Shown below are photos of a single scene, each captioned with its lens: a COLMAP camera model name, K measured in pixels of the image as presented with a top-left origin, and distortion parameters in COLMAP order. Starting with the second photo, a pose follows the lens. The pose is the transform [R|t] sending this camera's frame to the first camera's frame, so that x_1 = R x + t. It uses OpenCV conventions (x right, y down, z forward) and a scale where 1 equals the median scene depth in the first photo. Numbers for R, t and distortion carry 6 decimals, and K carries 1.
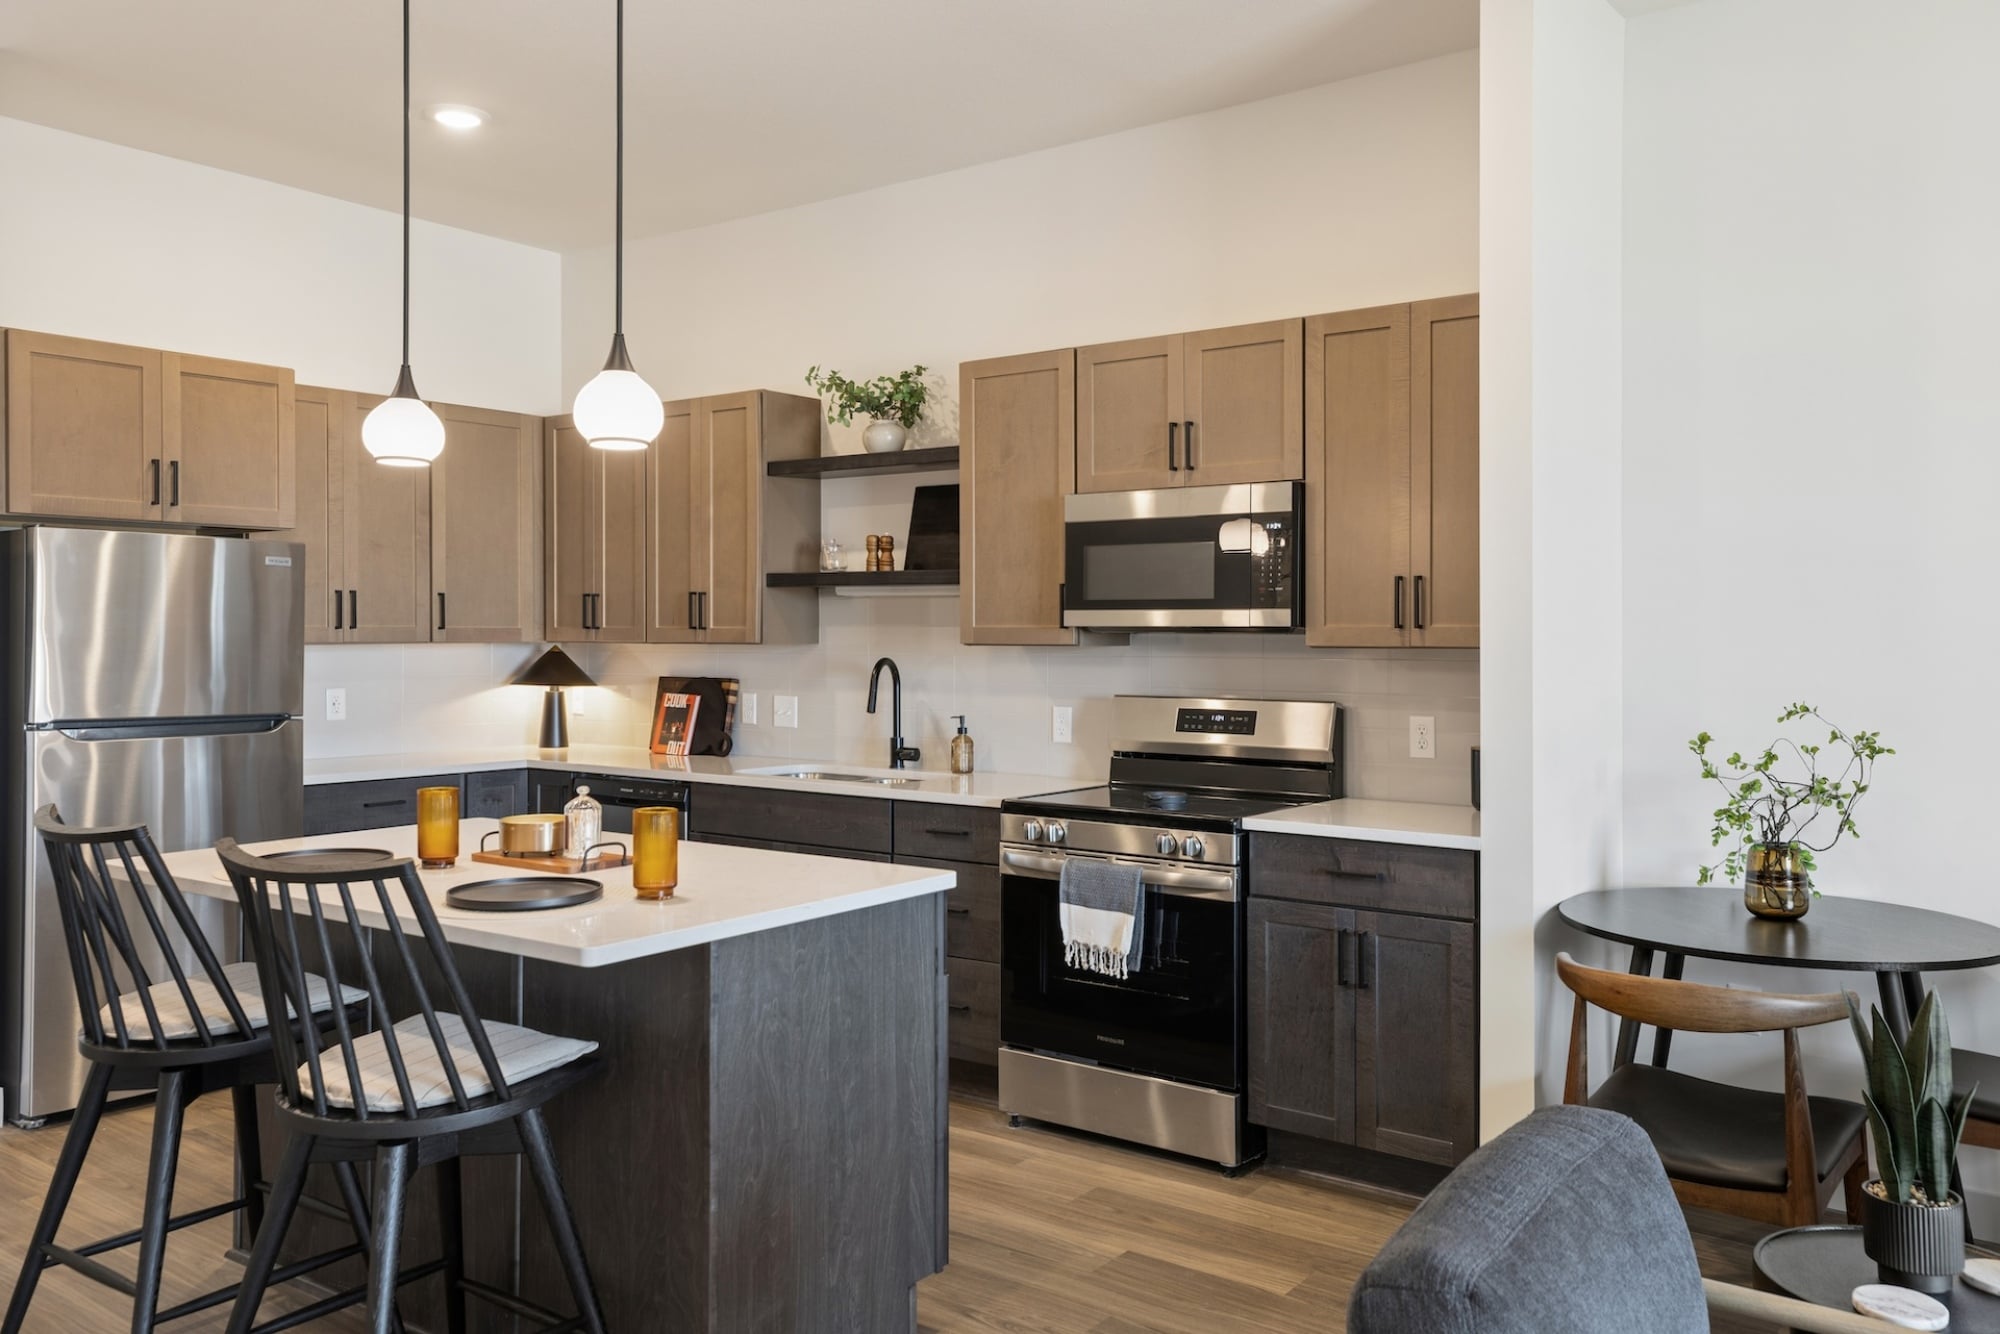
lens RADIAL K [[1599.5, 0, 993.3], [0, 1599.5, 615.1], [0, 0, 1]] dist [0.043975, -0.000293]
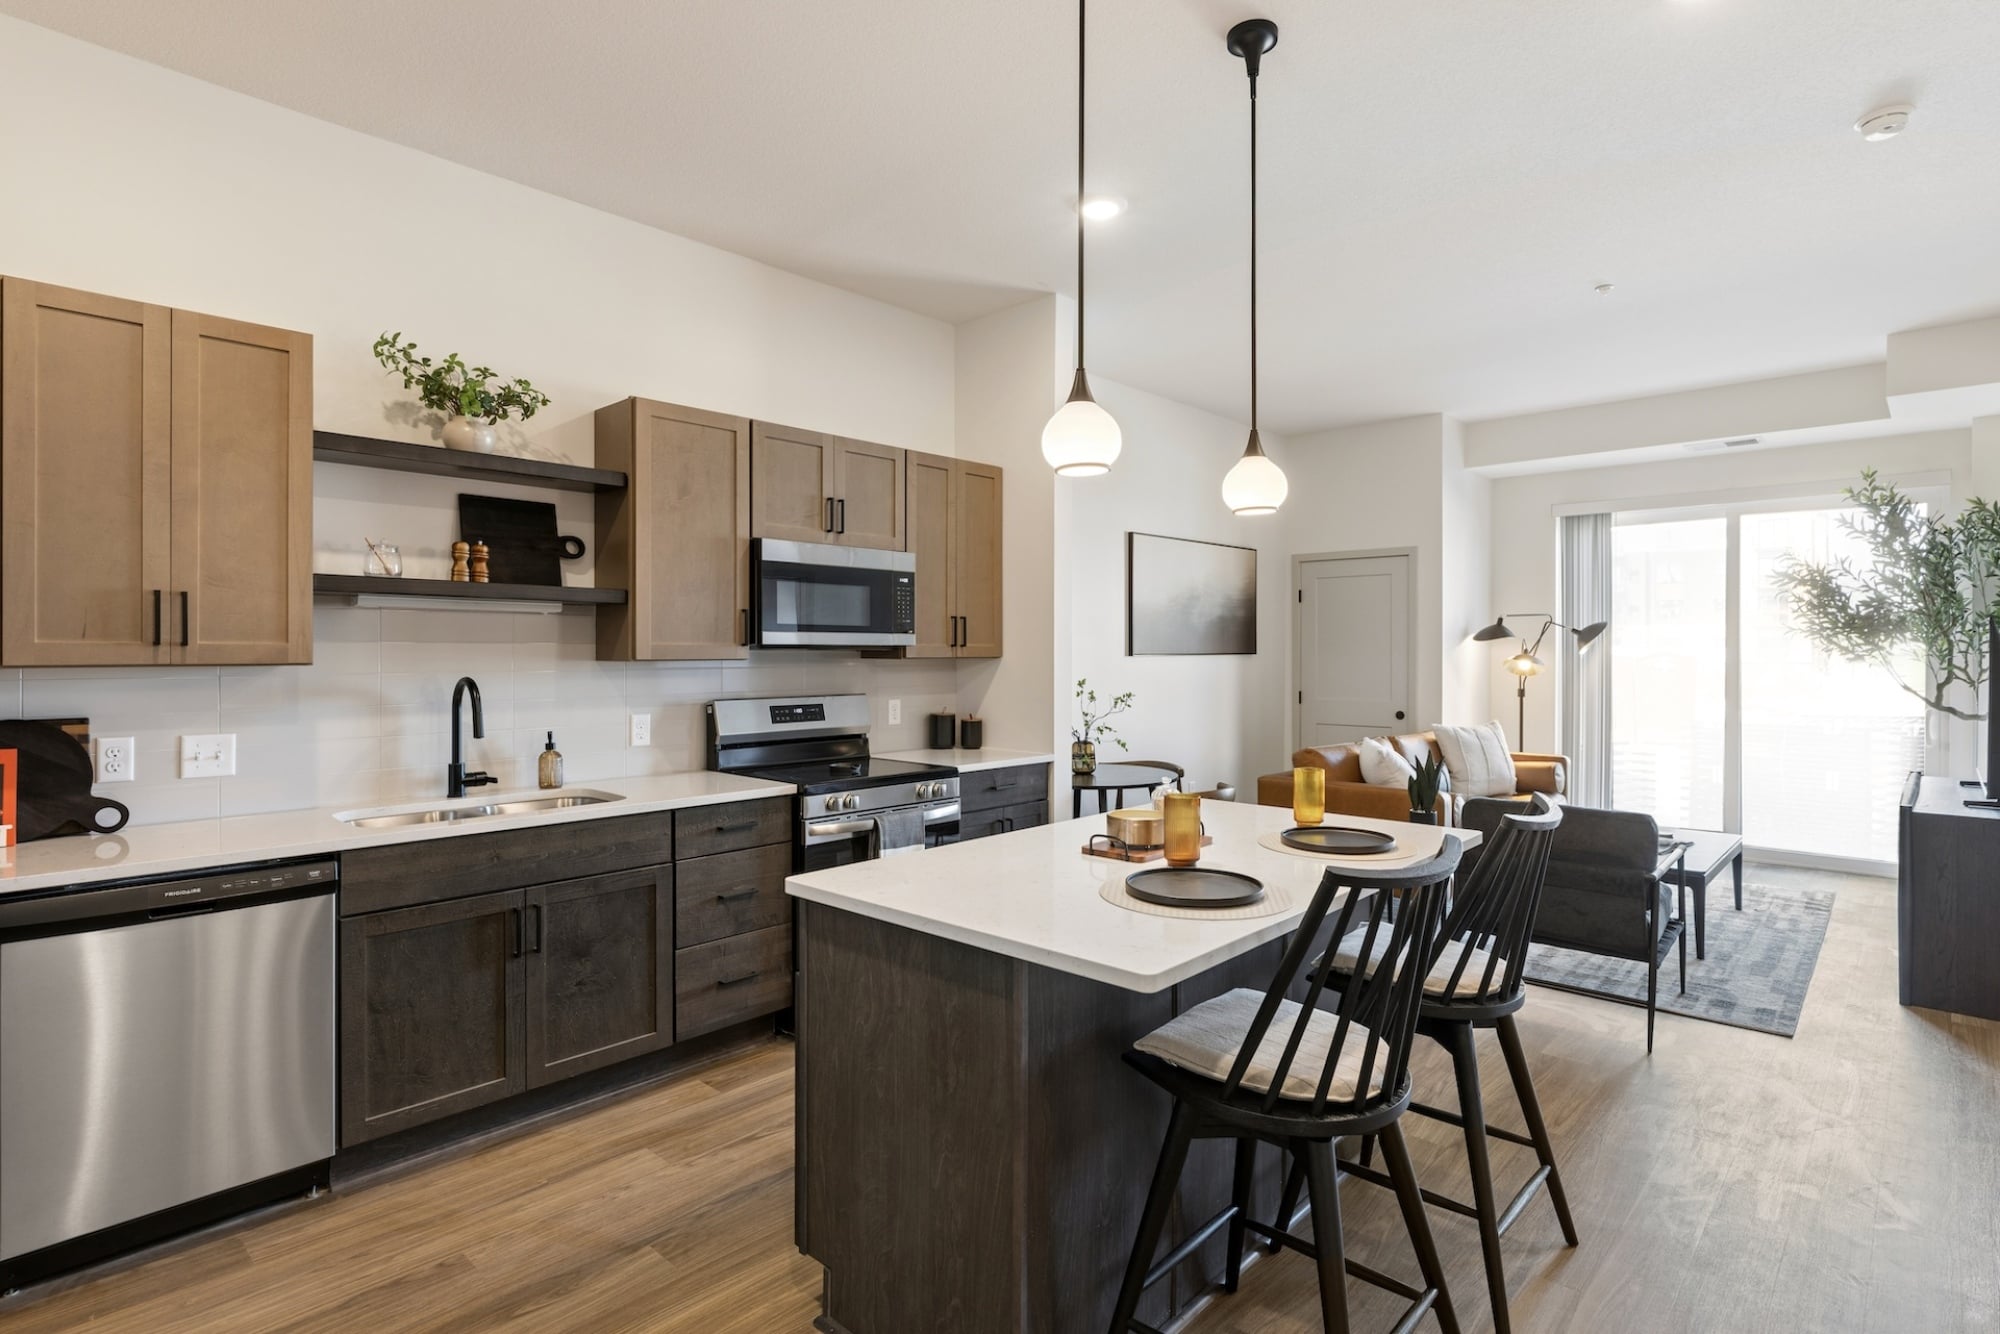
lens RADIAL K [[1009.1, 0, 1027.6], [0, 1009.1, 655.4], [0, 0, 1]] dist [-0.001022, -0.000479]
pose [[0.072850, -0.007389, 0.997316, -0.657120], [-0.010020, 0.999917, 0.008140, 0.006467], [-0.997293, -0.010586, 0.072770, 0.674588]]
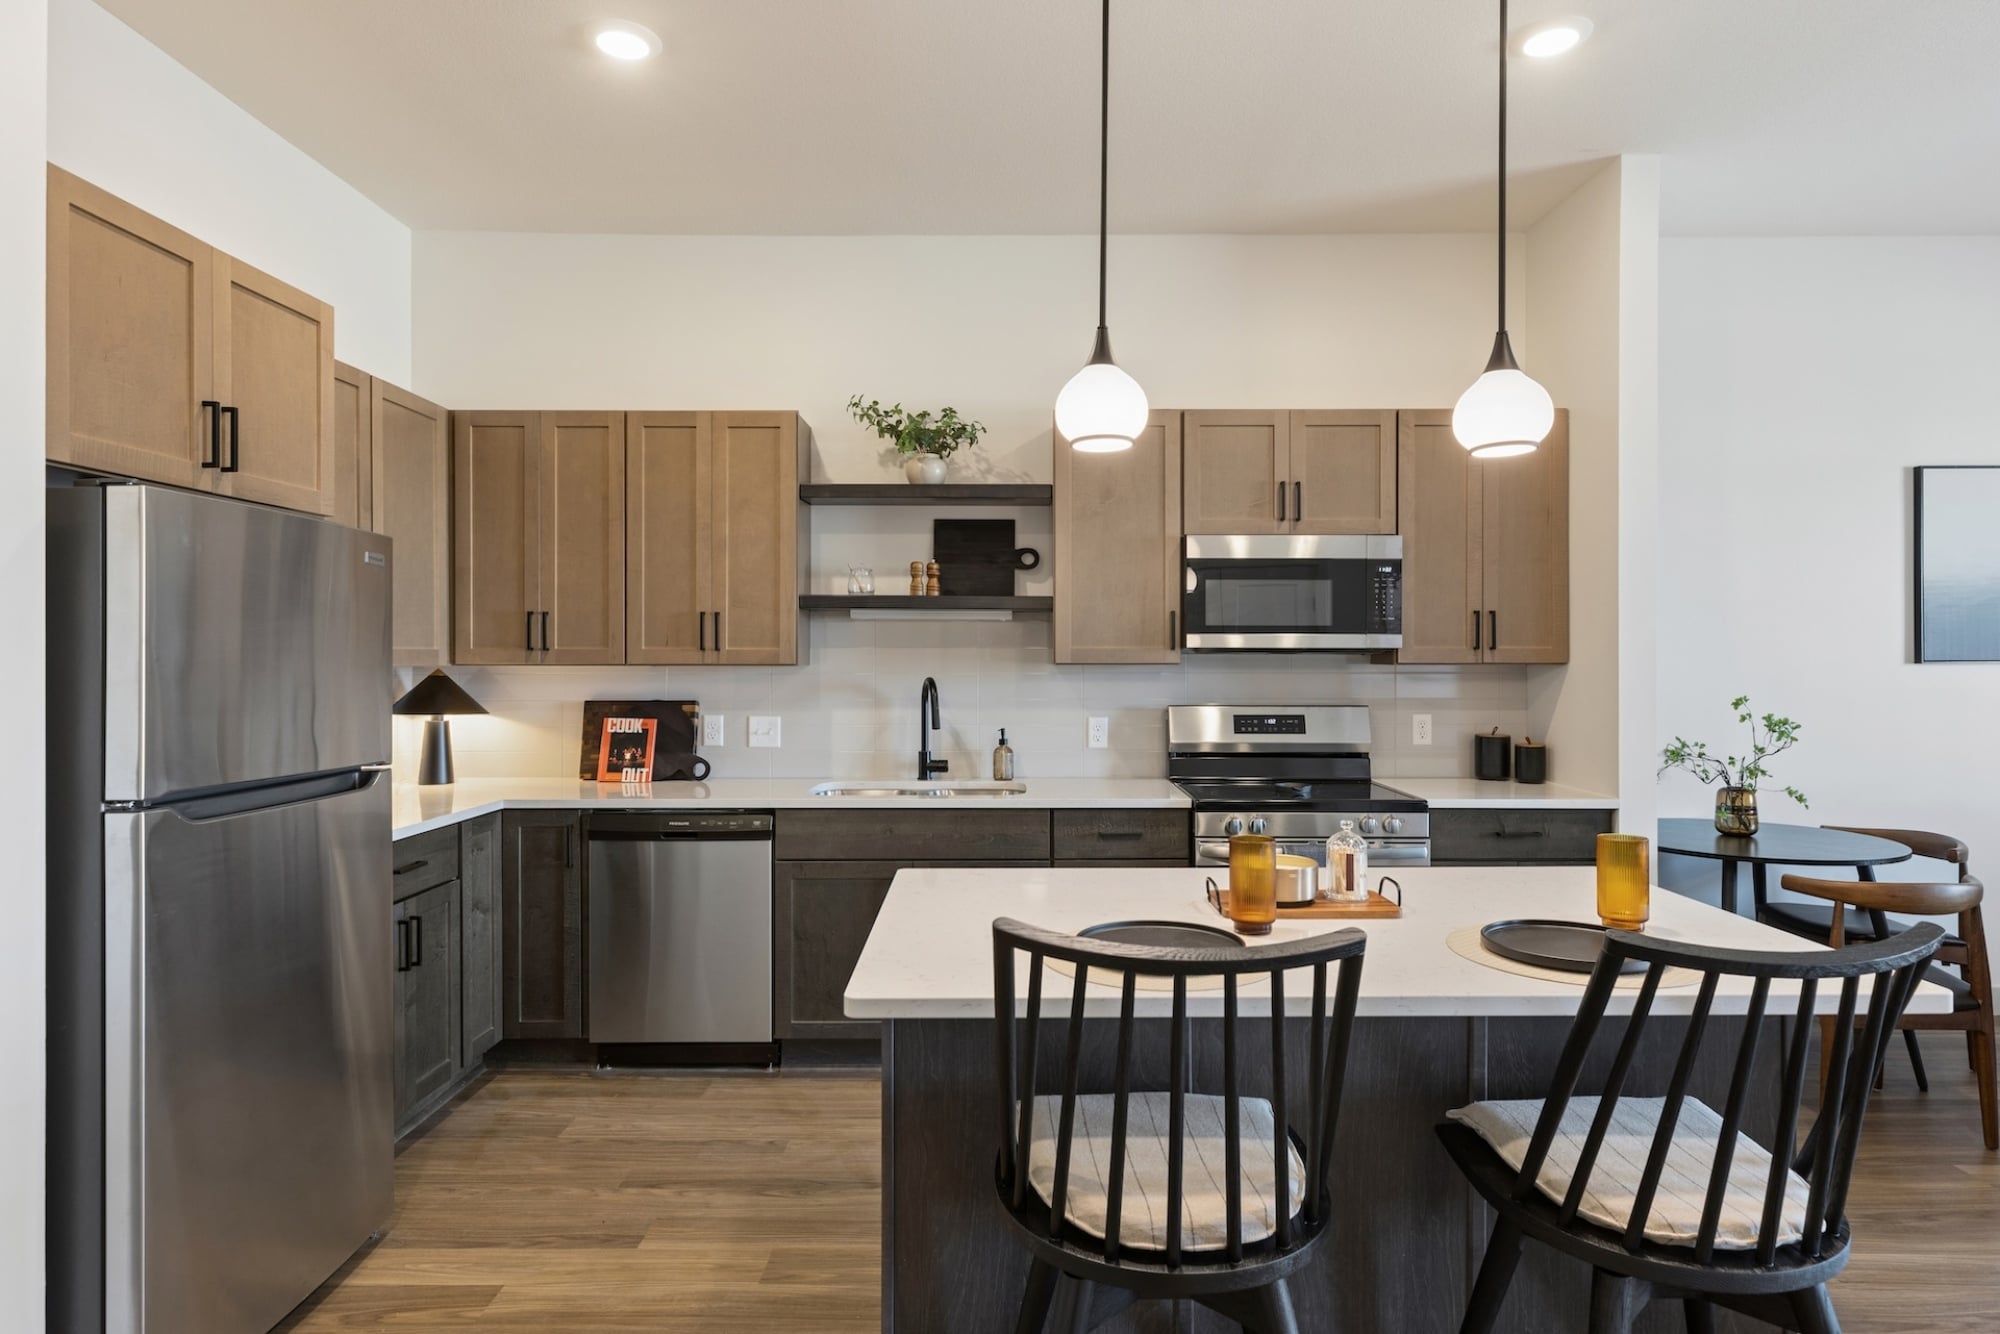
lens RADIAL K [[1135.3, 0, 999.9], [0, 1135.3, 657.6], [0, 0, 1]] dist [0.004140, 0.000483]
pose [[0.791330, -0.003036, 0.611381, -0.519935], [-0.004518, 0.999931, 0.010813, 0.005309], [-0.611372, -0.011319, 0.791262, 0.391552]]
